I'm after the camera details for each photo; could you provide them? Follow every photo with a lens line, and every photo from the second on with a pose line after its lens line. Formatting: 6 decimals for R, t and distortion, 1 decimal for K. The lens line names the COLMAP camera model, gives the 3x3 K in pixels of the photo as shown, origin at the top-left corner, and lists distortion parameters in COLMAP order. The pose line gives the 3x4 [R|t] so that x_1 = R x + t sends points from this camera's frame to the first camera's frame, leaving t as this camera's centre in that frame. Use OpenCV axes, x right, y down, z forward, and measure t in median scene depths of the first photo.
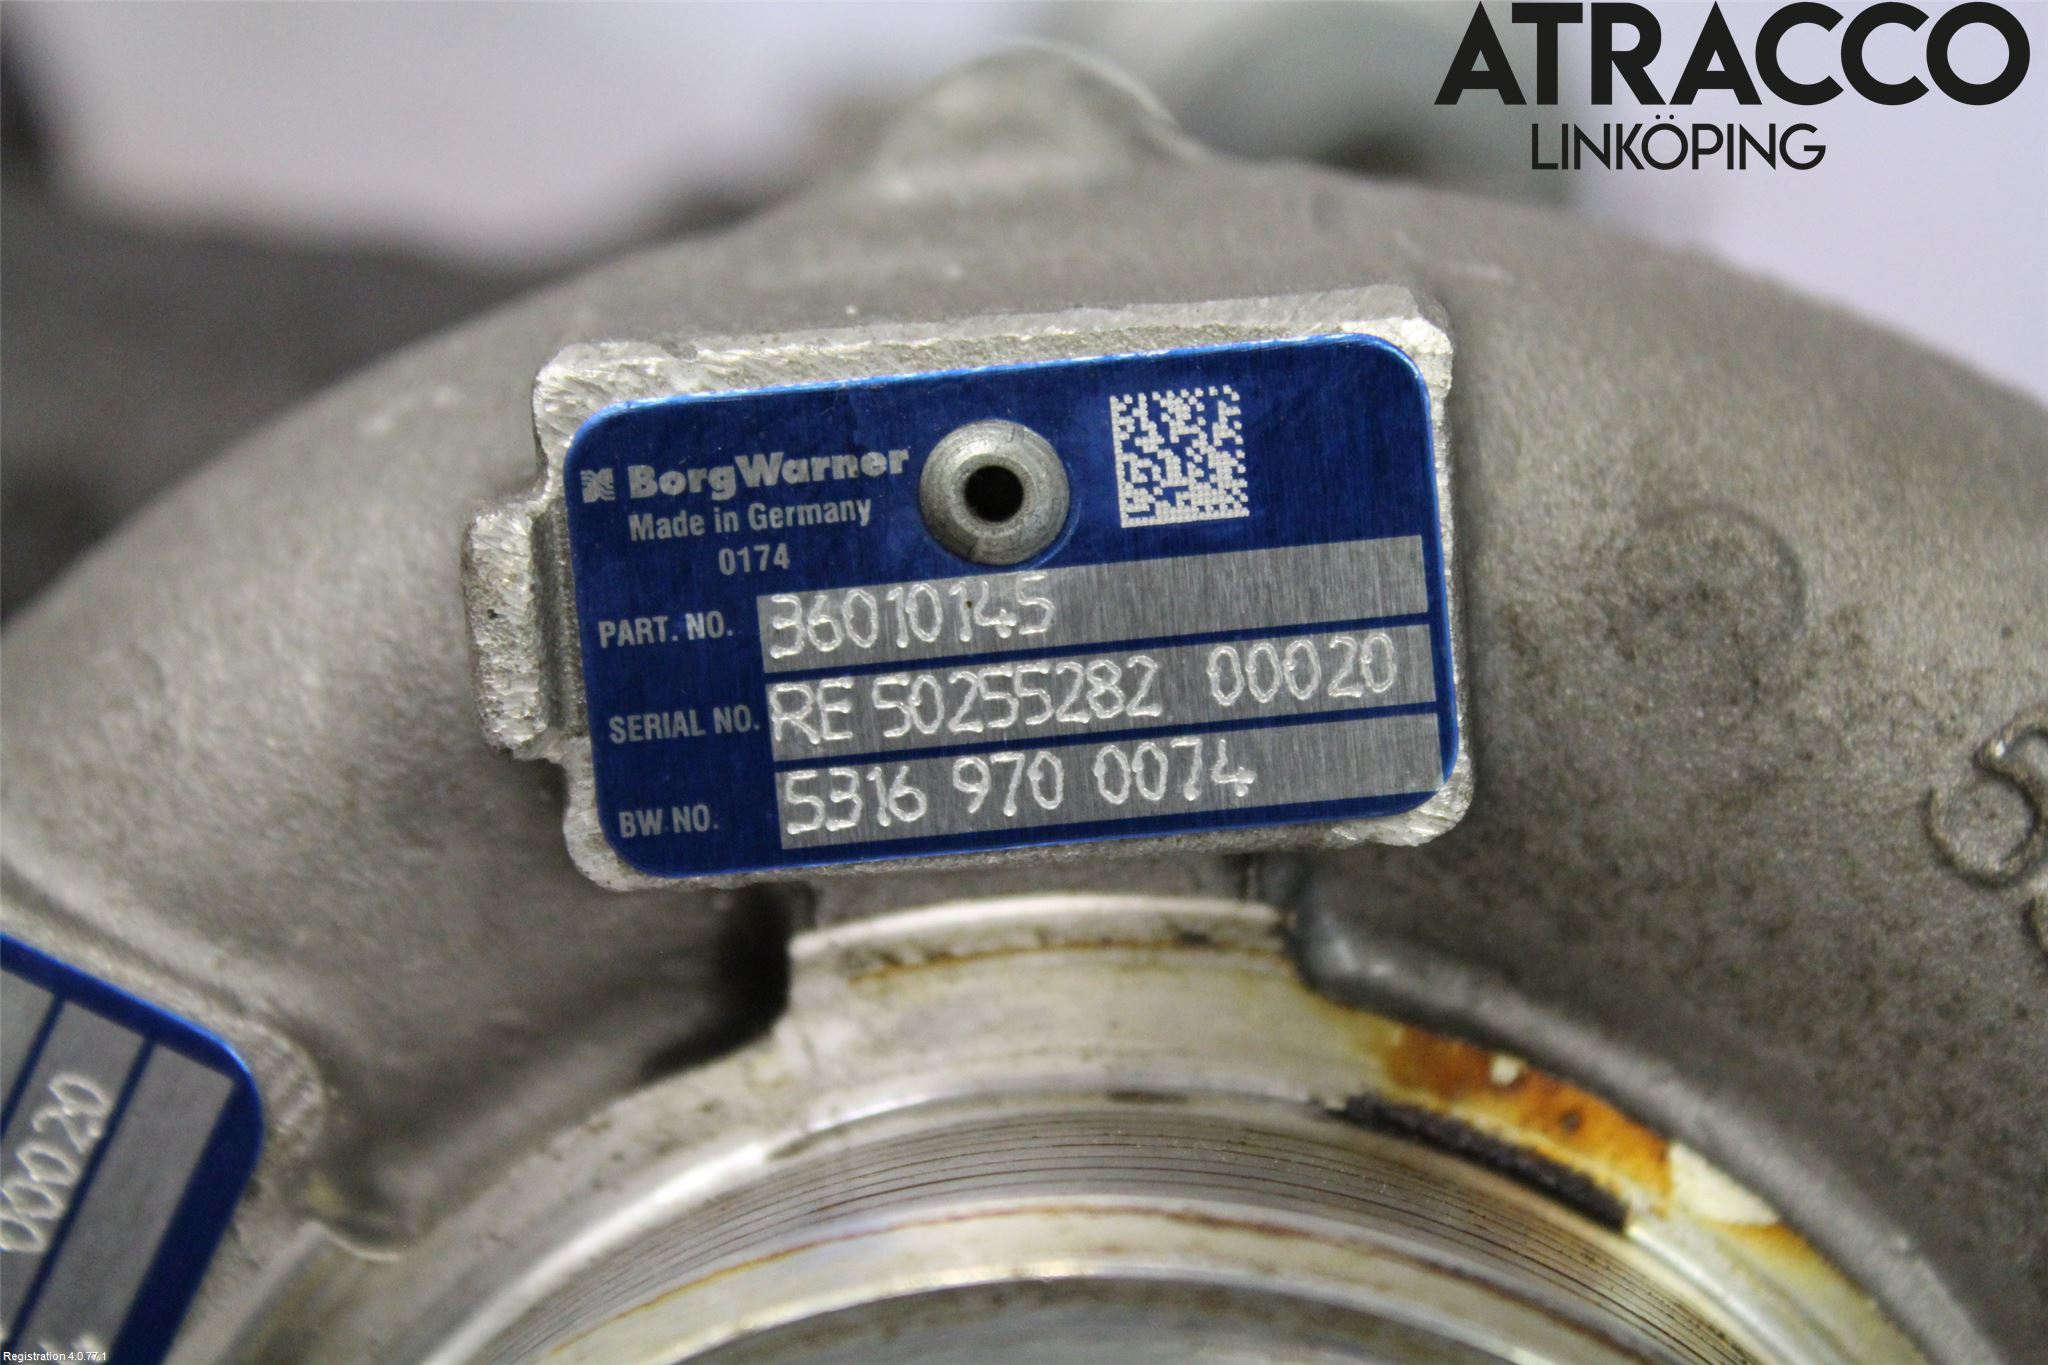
lens RADIAL K [[4926.8, 0, 1024.0], [0, 4926.8, 682.5], [0, 0, 1]] dist [0.035354, 0.469392]
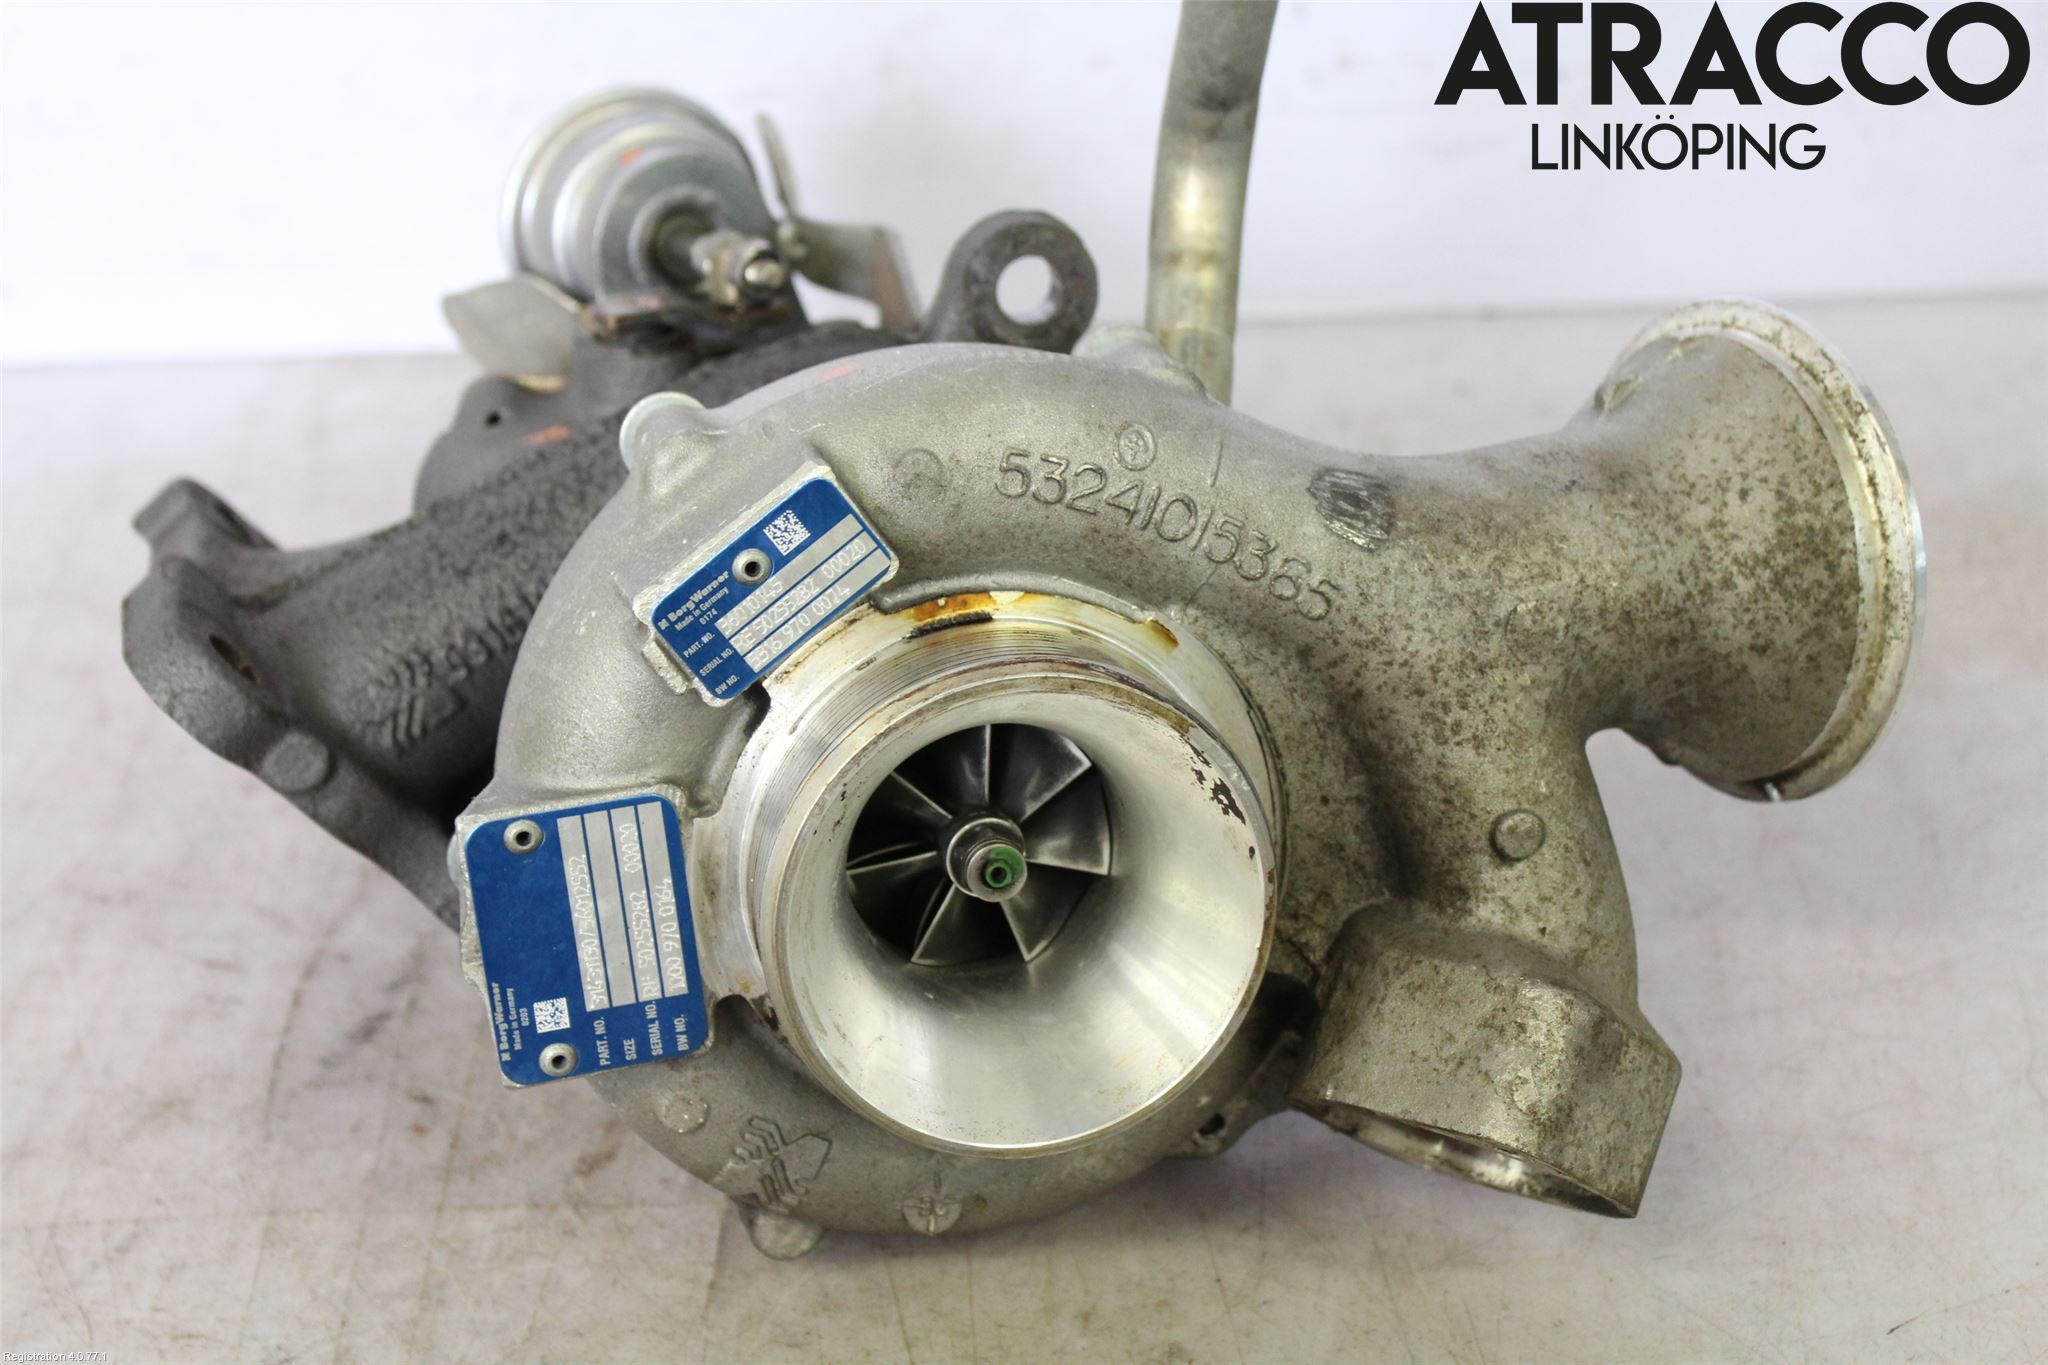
lens RADIAL K [[3680.2, 0, 1024.0], [0, 3680.2, 682.5], [0, 0, 1]] dist [0.031918, 0.027676]
pose [[0.821478, -0.567253, 0.058283, -0.049057], [0.540377, 0.807024, 0.238127, -0.525624], [-0.182114, -0.164121, 0.969484, -1.792396]]
